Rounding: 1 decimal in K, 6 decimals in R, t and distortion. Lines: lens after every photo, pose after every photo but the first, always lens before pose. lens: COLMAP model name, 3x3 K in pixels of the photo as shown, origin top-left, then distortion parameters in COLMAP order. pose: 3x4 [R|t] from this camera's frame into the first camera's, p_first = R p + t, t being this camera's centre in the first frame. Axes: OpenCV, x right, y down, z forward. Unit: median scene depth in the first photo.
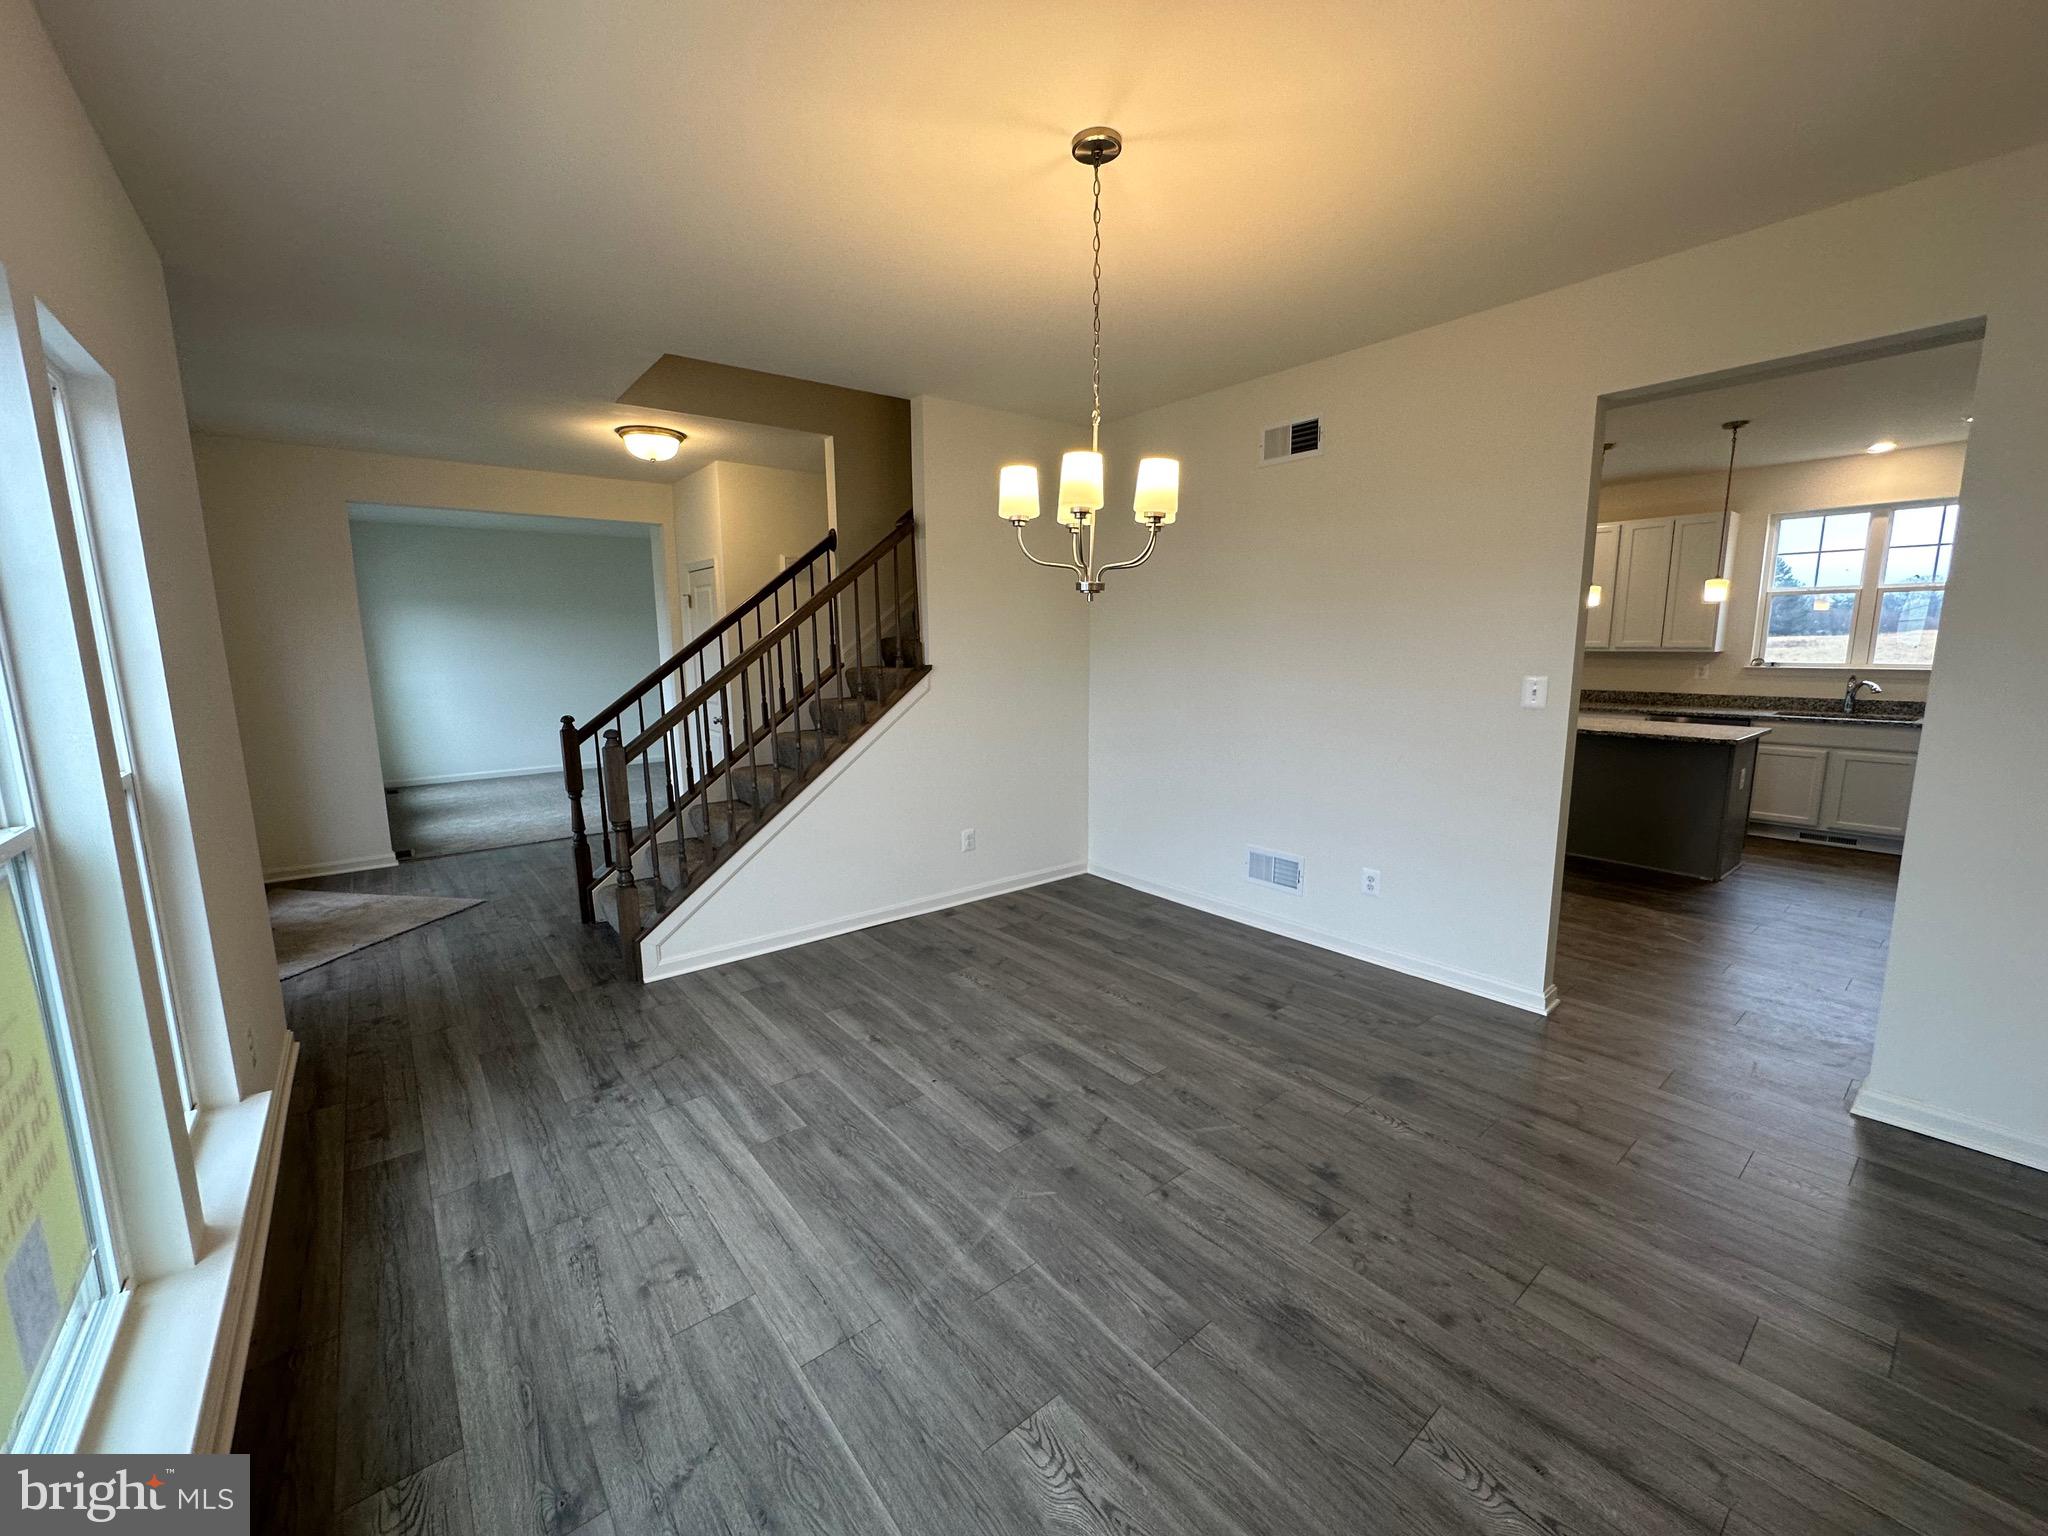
lens RADIAL K [[818.1, 0, 1022.4], [0, 818.1, 766.8], [0, 0, 1]] dist [-0.003162, 0.000604]
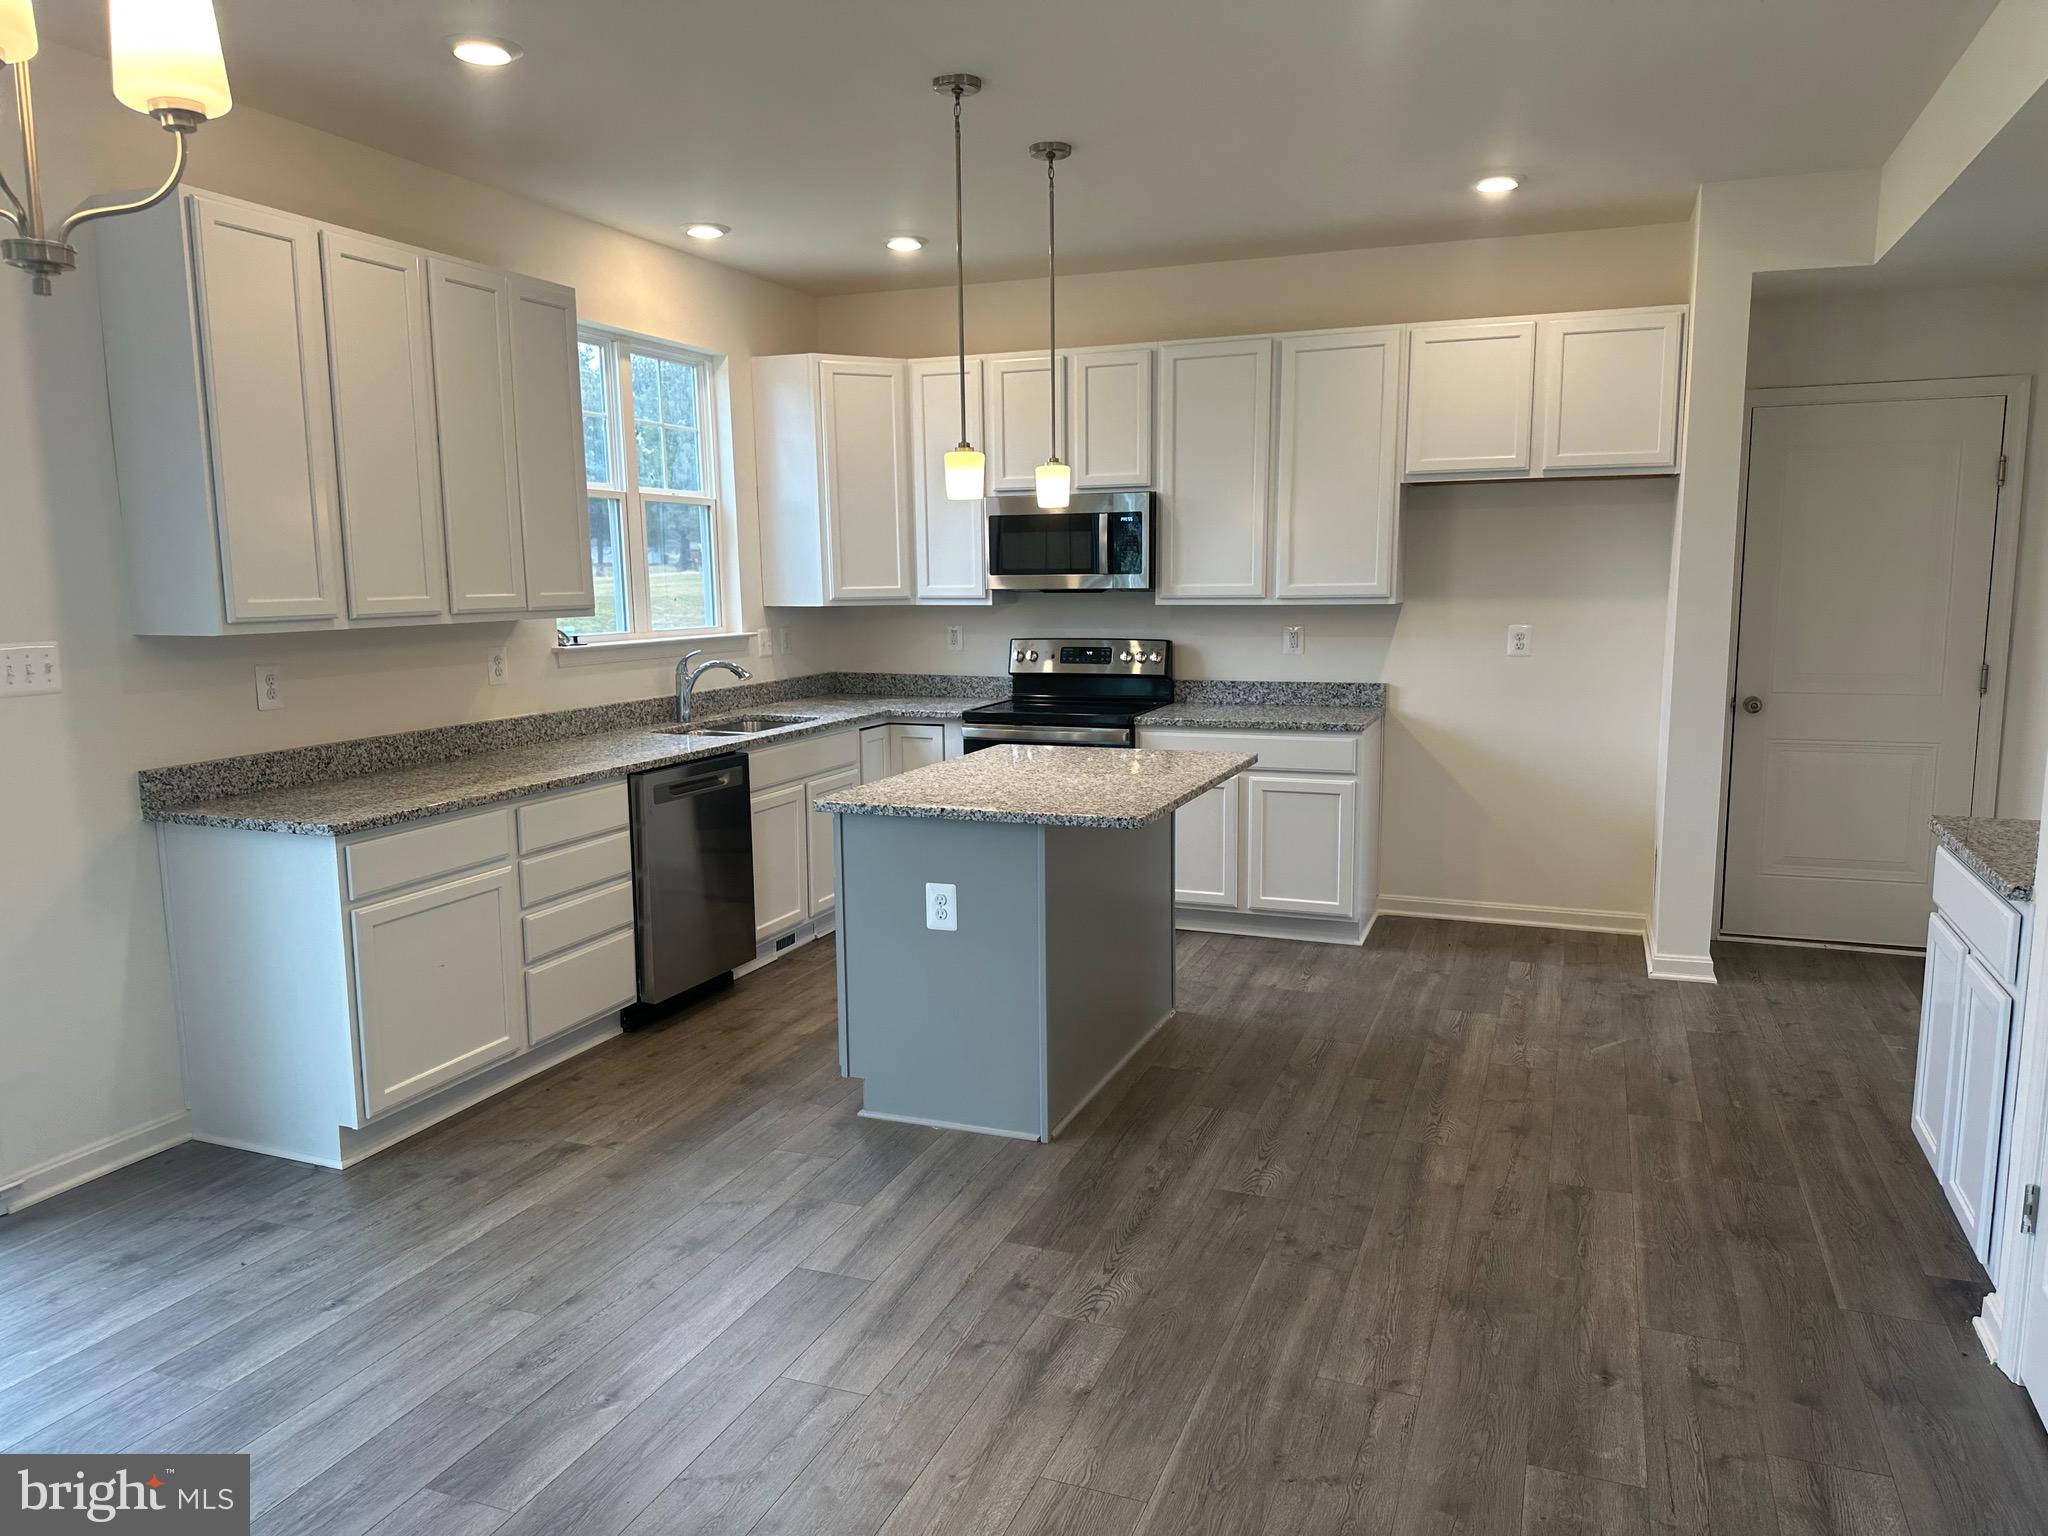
lens RADIAL K [[1431.4, 0, 1028.4], [0, 1431.4, 780.0], [0, 0, 1]] dist [0.073628, -0.098018]
pose [[-0.501174, -0.112494, 0.858003, 0.063365], [0.147841, 0.965806, 0.212985, -0.200454], [-0.852624, 0.233591, -0.467406, 1.273005]]
